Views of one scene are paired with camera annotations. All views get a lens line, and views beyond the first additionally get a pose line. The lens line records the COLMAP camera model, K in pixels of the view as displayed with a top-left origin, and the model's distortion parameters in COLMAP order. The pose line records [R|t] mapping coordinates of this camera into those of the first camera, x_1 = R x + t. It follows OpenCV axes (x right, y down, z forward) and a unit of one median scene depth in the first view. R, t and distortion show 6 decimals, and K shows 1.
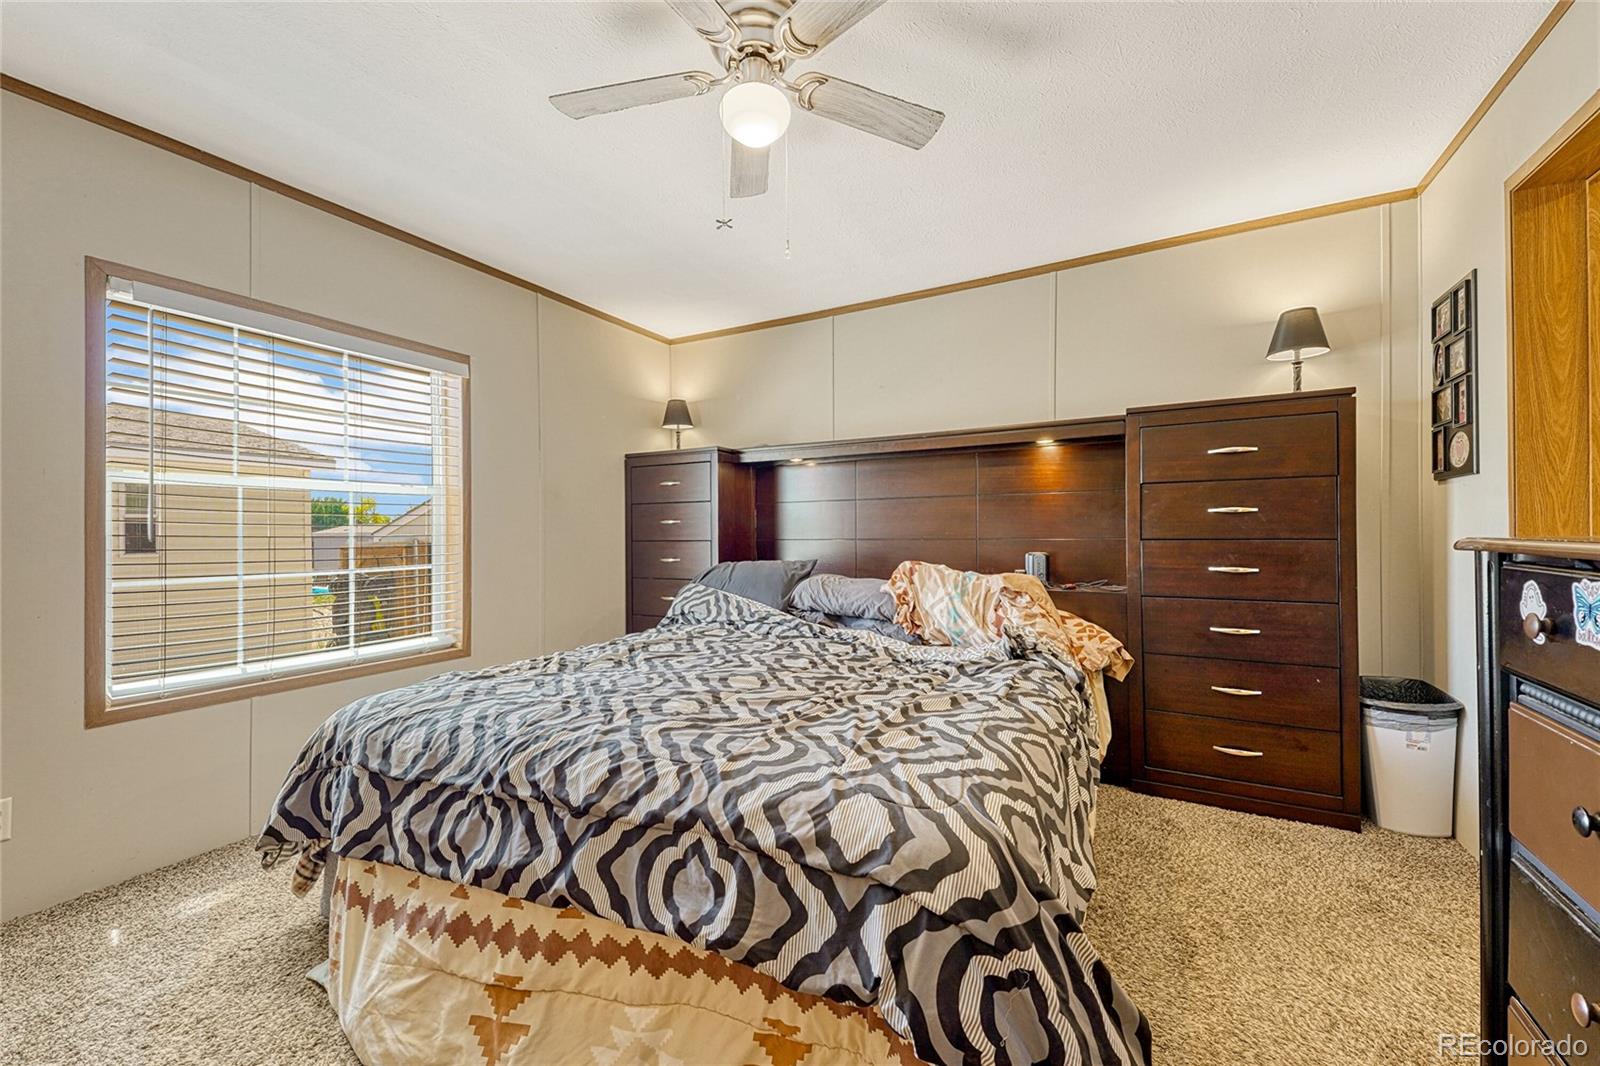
lens RADIAL K [[631.1, 0, 801.6], [0, 631.1, 529.4], [0, 0, 1]] dist [0.057572, -0.020576]
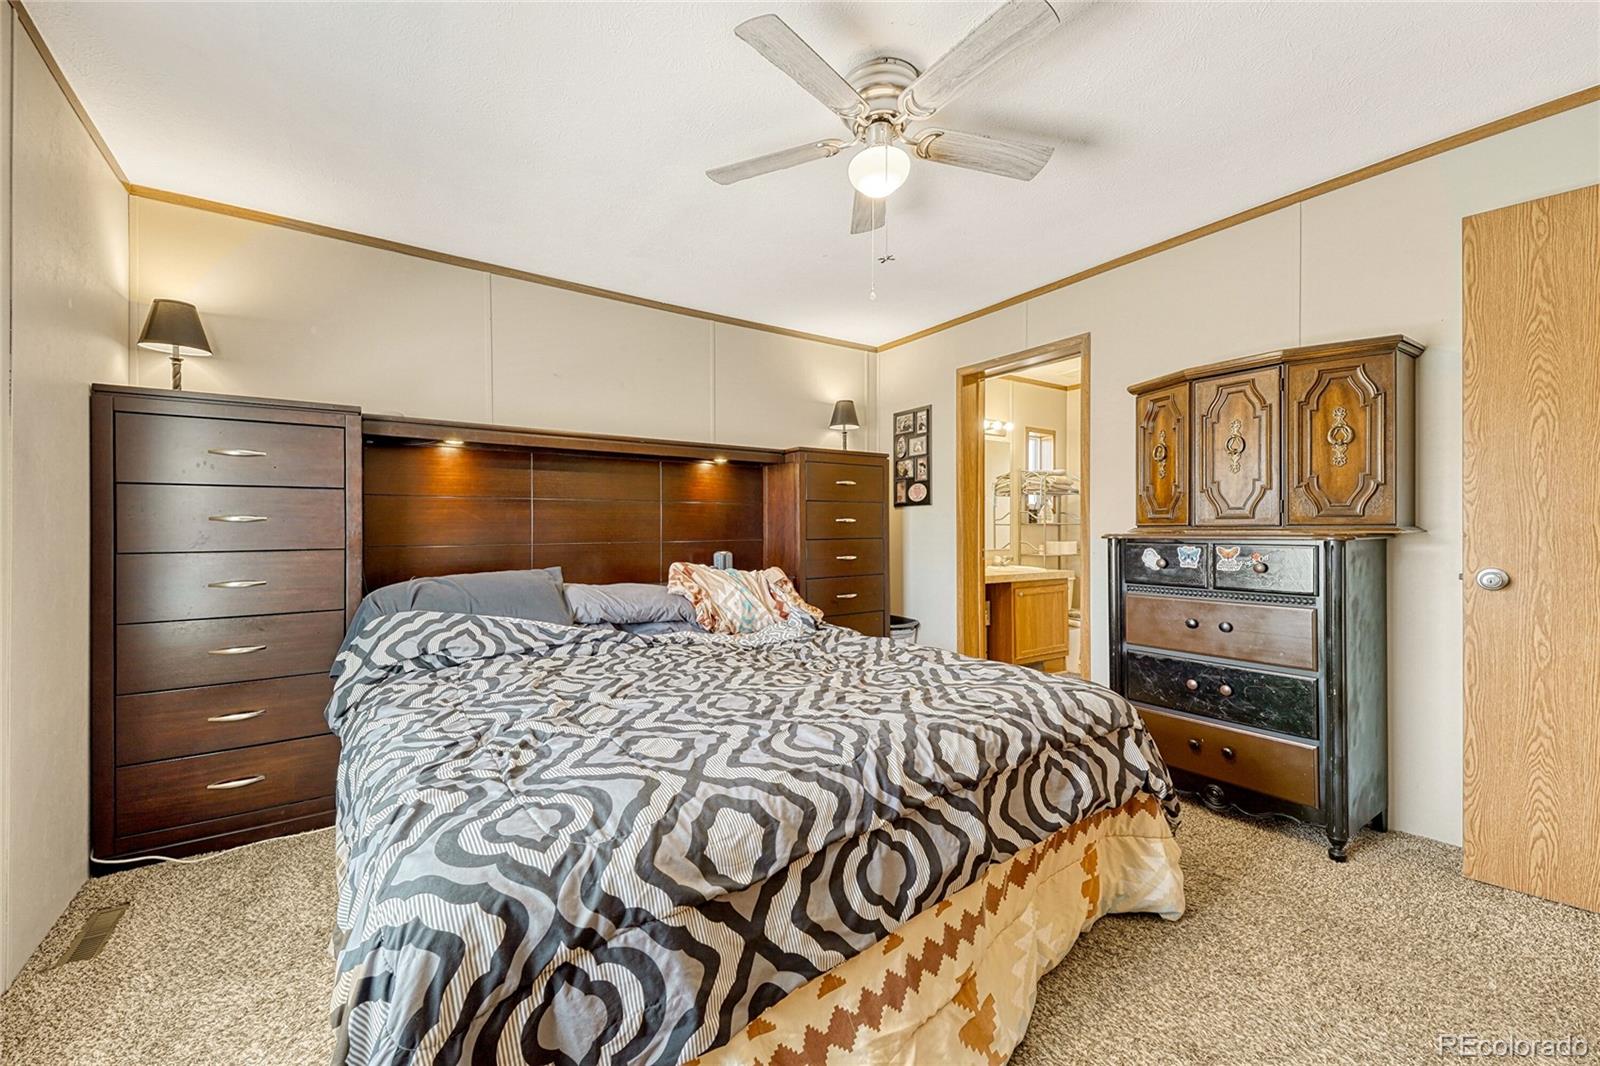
lens RADIAL K [[631.1, 0, 801.6], [0, 631.1, 529.4], [0, 0, 1]] dist [0.057572, -0.020576]
pose [[0.455407, 0.010250, 0.890224, -1.129867], [0.001186, 0.999926, -0.012120, 0.014404], [-0.890283, 0.006575, 0.455361, 0.592781]]
